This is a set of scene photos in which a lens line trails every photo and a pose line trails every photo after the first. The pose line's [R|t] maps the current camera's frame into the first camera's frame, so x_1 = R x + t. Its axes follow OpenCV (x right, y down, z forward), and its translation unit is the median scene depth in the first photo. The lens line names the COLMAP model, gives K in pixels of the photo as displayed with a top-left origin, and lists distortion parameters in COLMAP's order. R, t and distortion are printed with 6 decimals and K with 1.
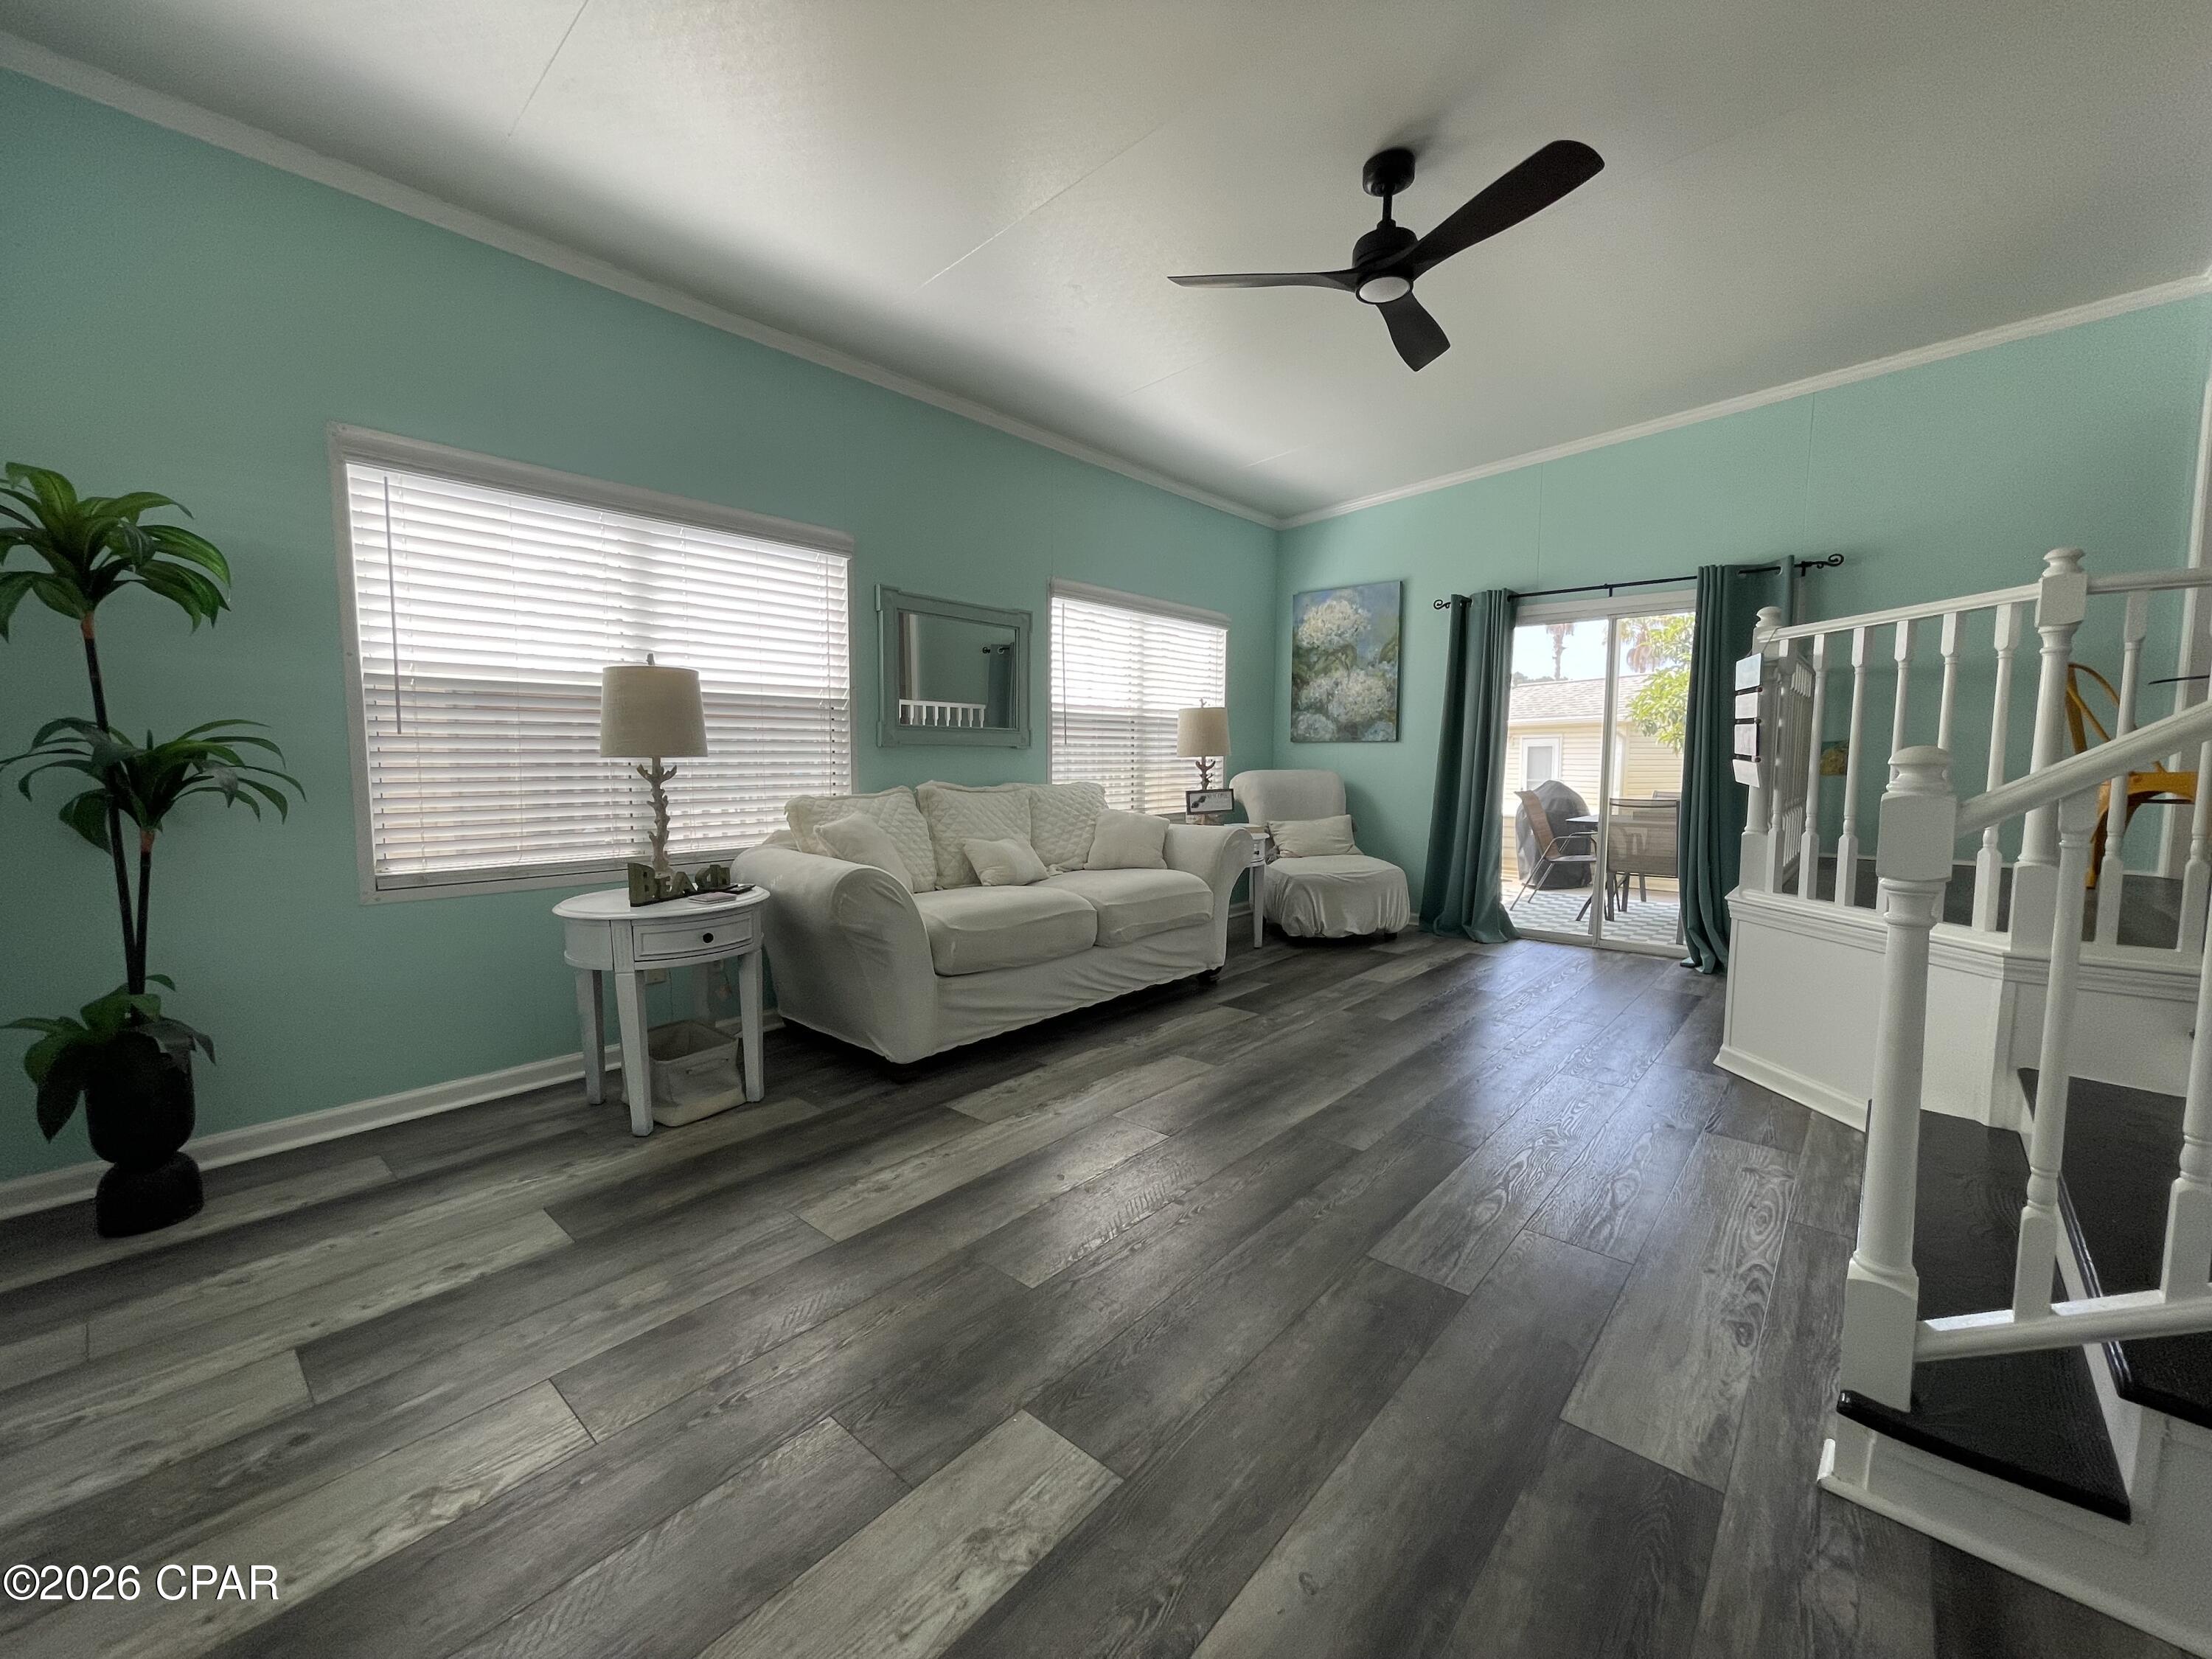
lens RADIAL K [[887.7, 0, 1088.2], [0, 887.7, 832.4], [0, 0, 1]] dist [-0.006024, 0.001604]
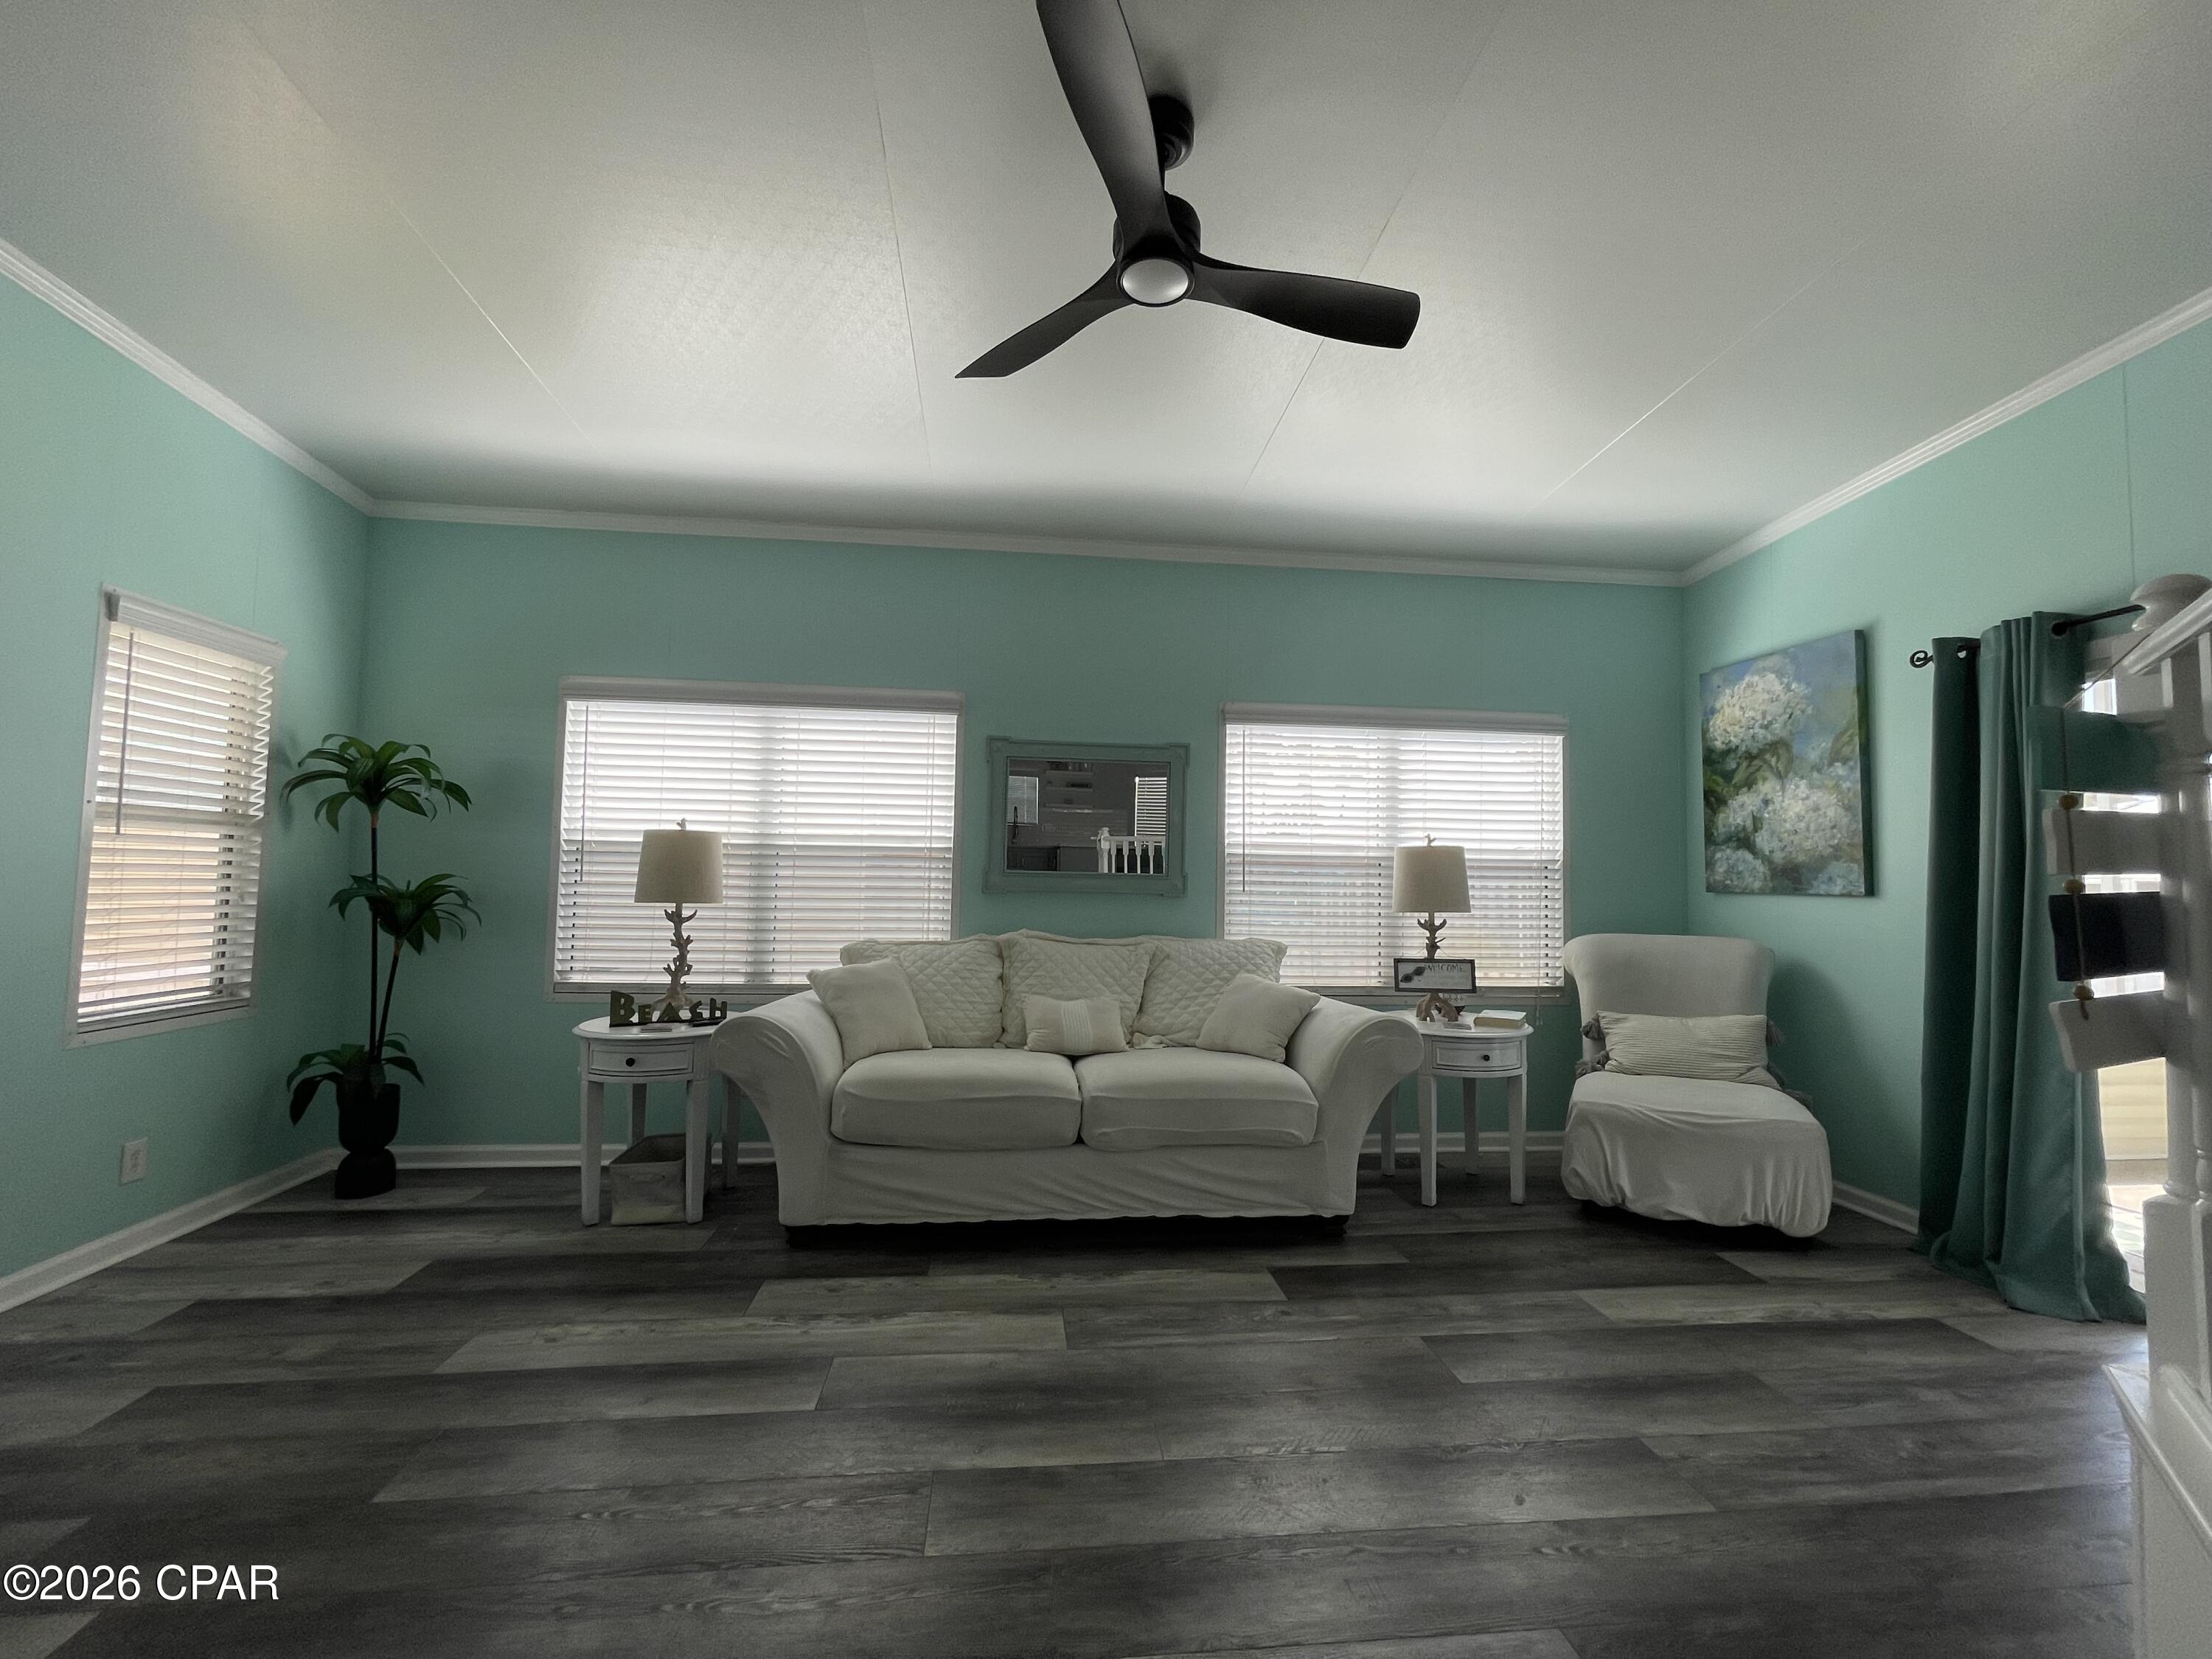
lens RADIAL K [[887.7, 0, 1096.9], [0, 887.7, 825.6], [0, 0, 1]] dist [-0.006024, 0.001604]
pose [[0.743306, -0.028401, -0.668349, 0.505057], [-0.073951, 0.989486, -0.124292, -0.054543], [0.664852, 0.141812, 0.733390, 0.324886]]
